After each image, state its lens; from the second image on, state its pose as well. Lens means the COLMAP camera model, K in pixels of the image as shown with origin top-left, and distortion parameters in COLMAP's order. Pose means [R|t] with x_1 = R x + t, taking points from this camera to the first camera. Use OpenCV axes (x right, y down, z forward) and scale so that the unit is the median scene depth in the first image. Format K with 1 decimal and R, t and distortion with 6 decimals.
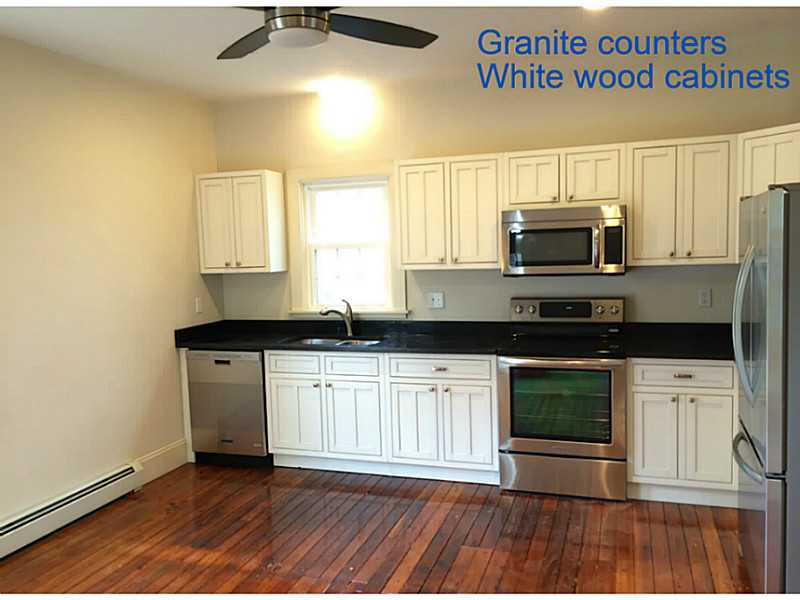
lens RADIAL K [[696.2, 0, 413.9], [0, 696.2, 298.6], [0, 0, 1]] dist [0.033209, 0.000176]
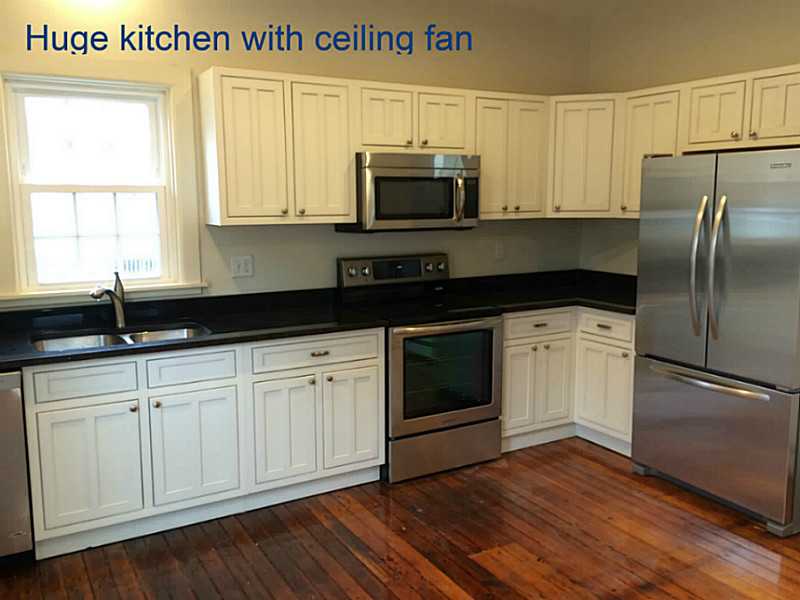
lens RADIAL K [[696.2, 0, 413.9], [0, 696.2, 298.6], [0, 0, 1]] dist [0.033209, 0.000176]
pose [[0.655026, -0.081853, 0.751160, -0.451458], [0.041195, 0.996505, 0.072665, -0.010881], [-0.754482, -0.016653, 0.656109, 0.401823]]
